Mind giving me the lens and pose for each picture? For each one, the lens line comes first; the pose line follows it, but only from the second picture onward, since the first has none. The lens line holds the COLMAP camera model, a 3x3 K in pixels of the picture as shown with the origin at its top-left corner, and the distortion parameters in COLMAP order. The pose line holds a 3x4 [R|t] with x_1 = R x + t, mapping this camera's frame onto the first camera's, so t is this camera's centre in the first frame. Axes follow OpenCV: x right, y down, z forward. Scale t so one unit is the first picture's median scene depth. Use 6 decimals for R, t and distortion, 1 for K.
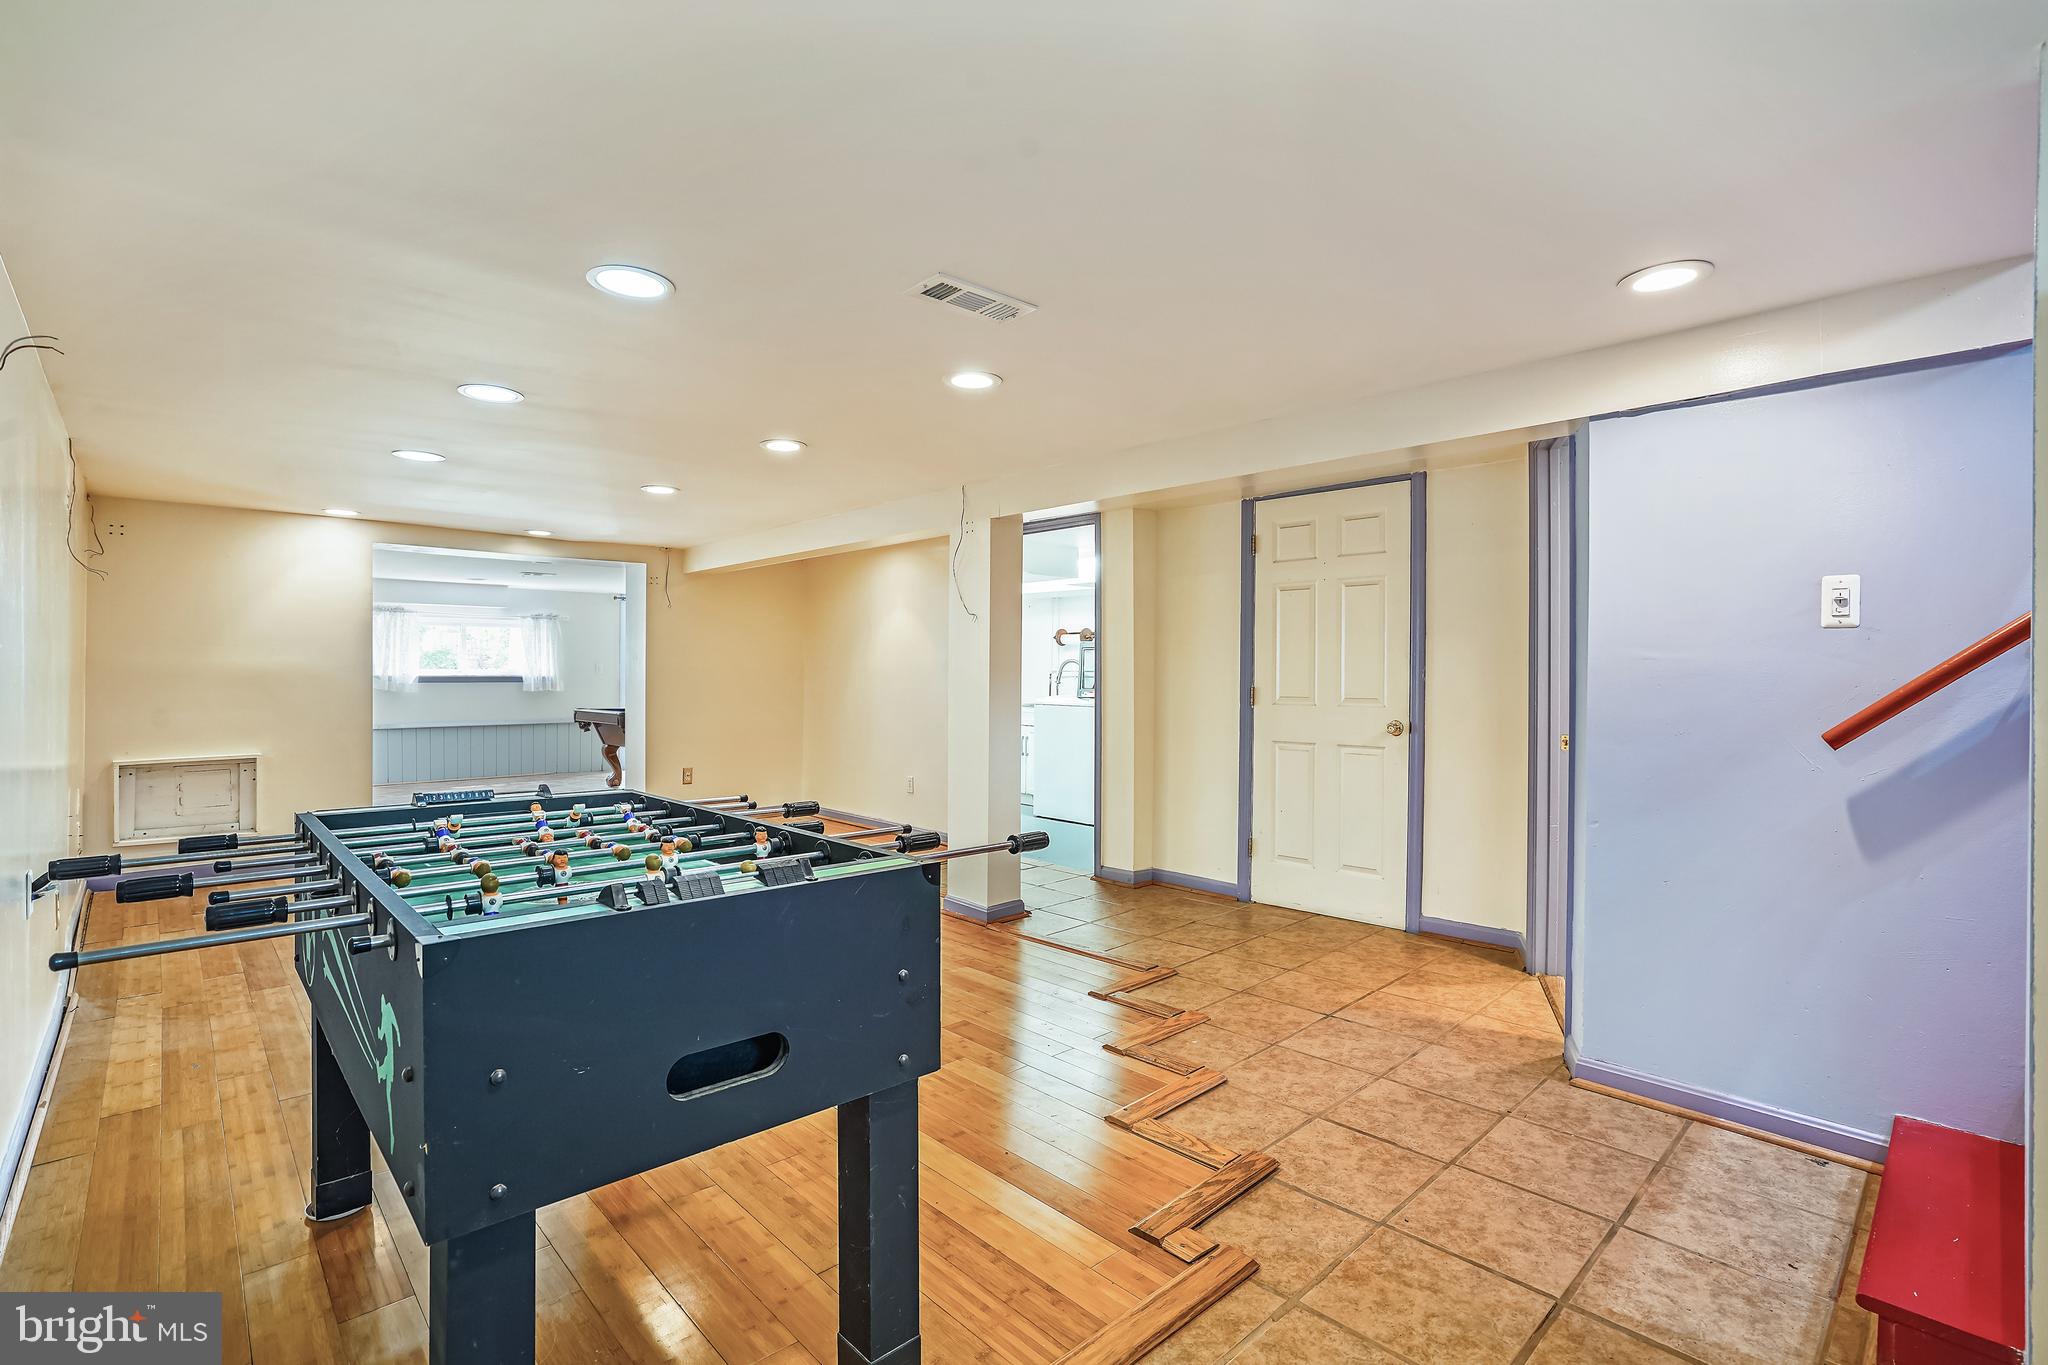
lens RADIAL K [[936.1, 0, 1047.8], [0, 936.1, 670.7], [0, 0, 1]] dist [-0.001394, -0.000016]
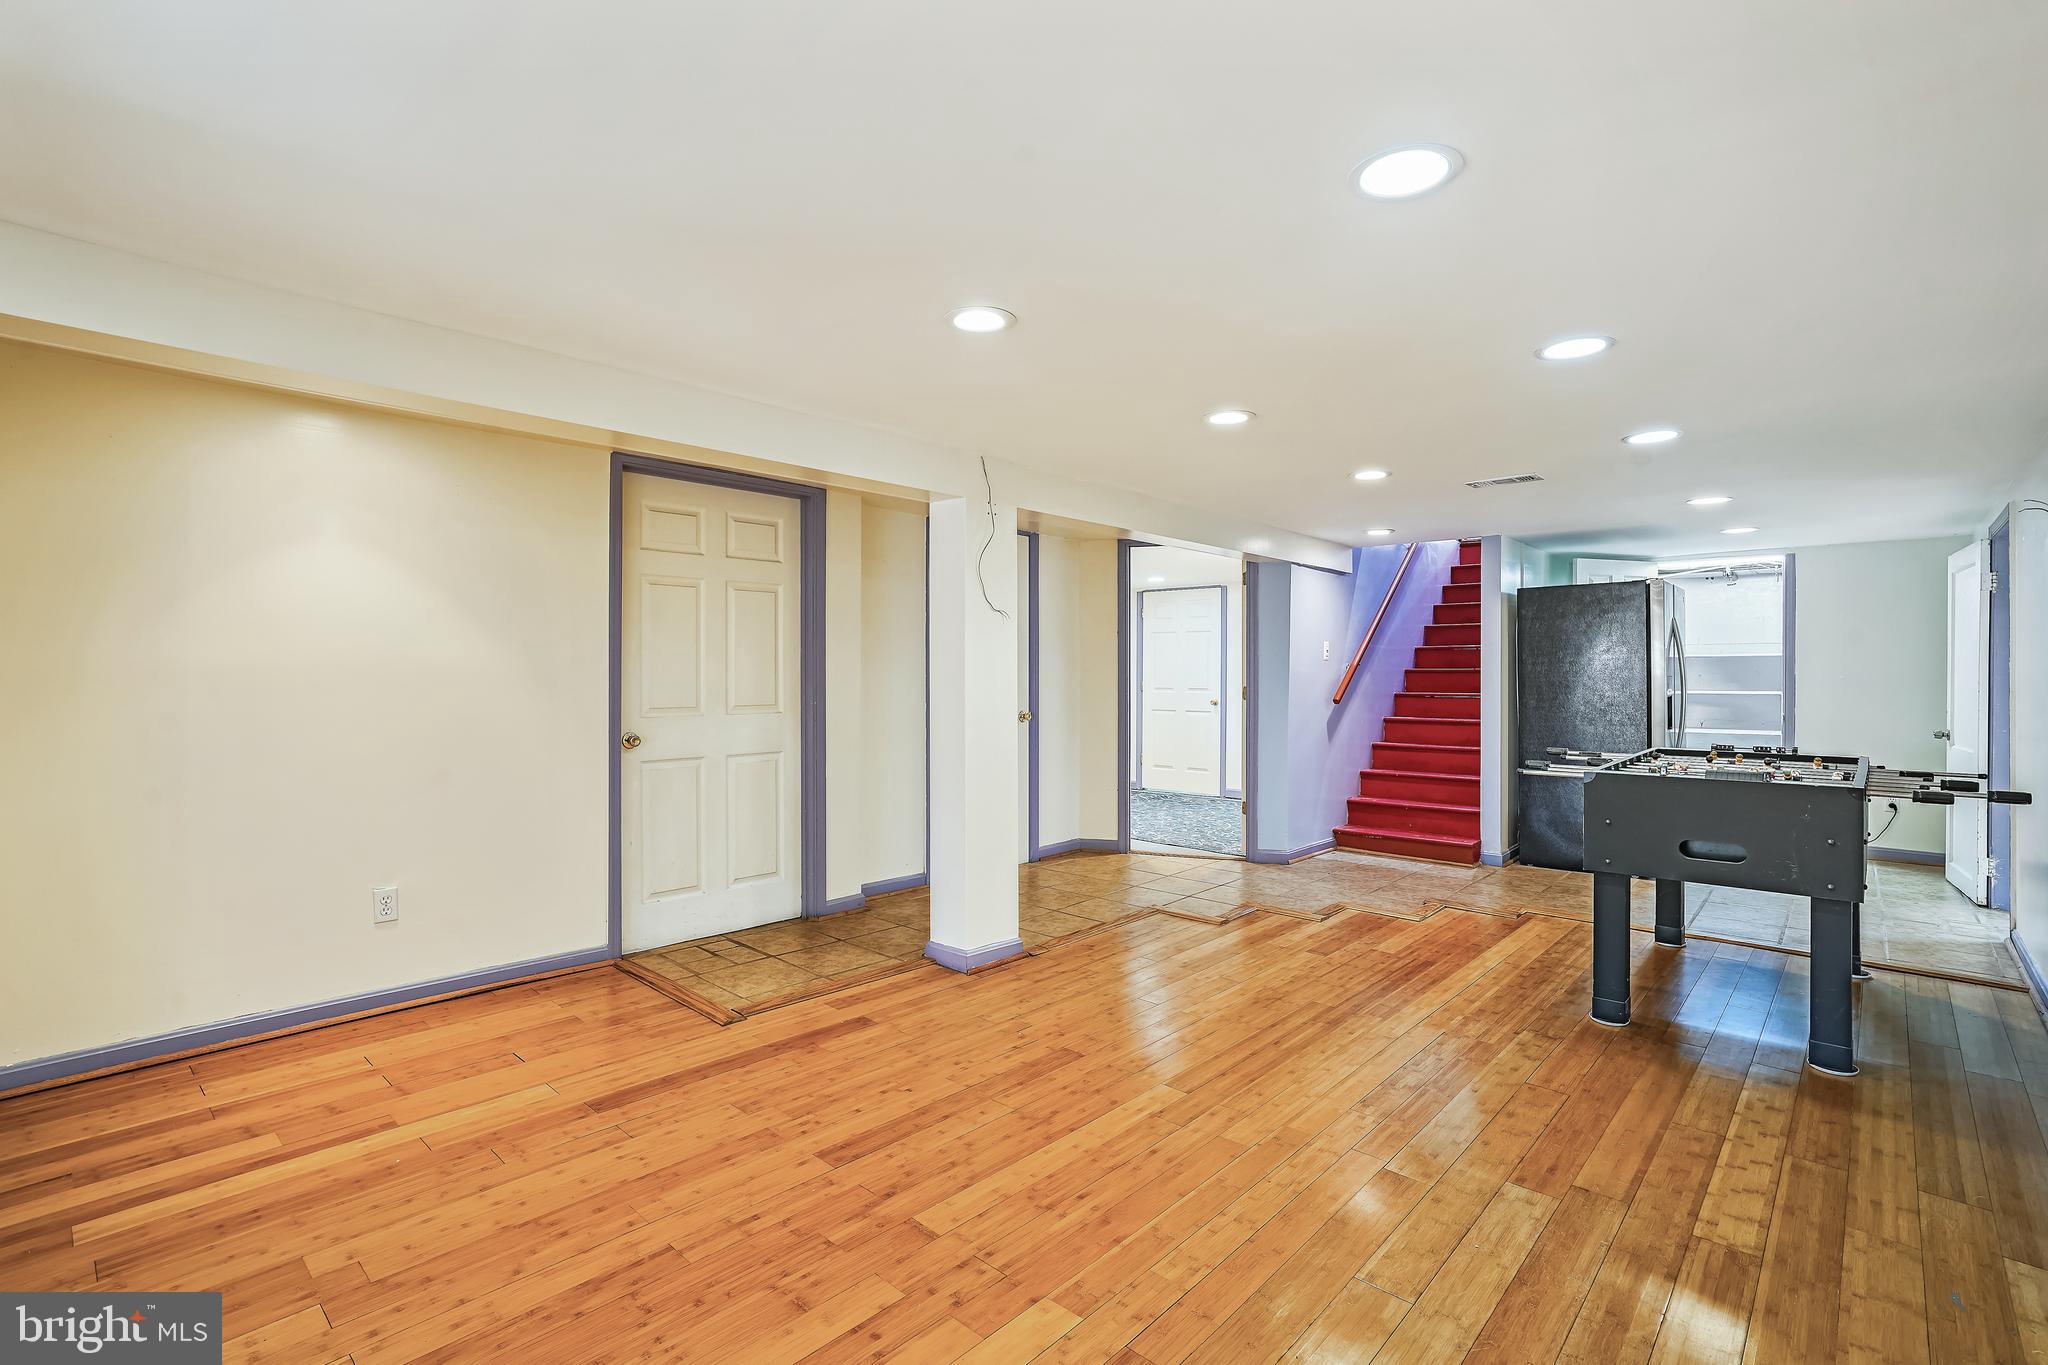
lens RADIAL K [[959.4, 0, 1025.5], [0, 959.4, 670.5], [0, 0, 1]] dist [-0.023197, 0.013917]
pose [[-0.077458, 0.004323, 0.996986, -1.007646], [0.003654, 0.999985, -0.004052, -0.000412], [-0.996989, 0.003329, -0.077472, 1.120193]]
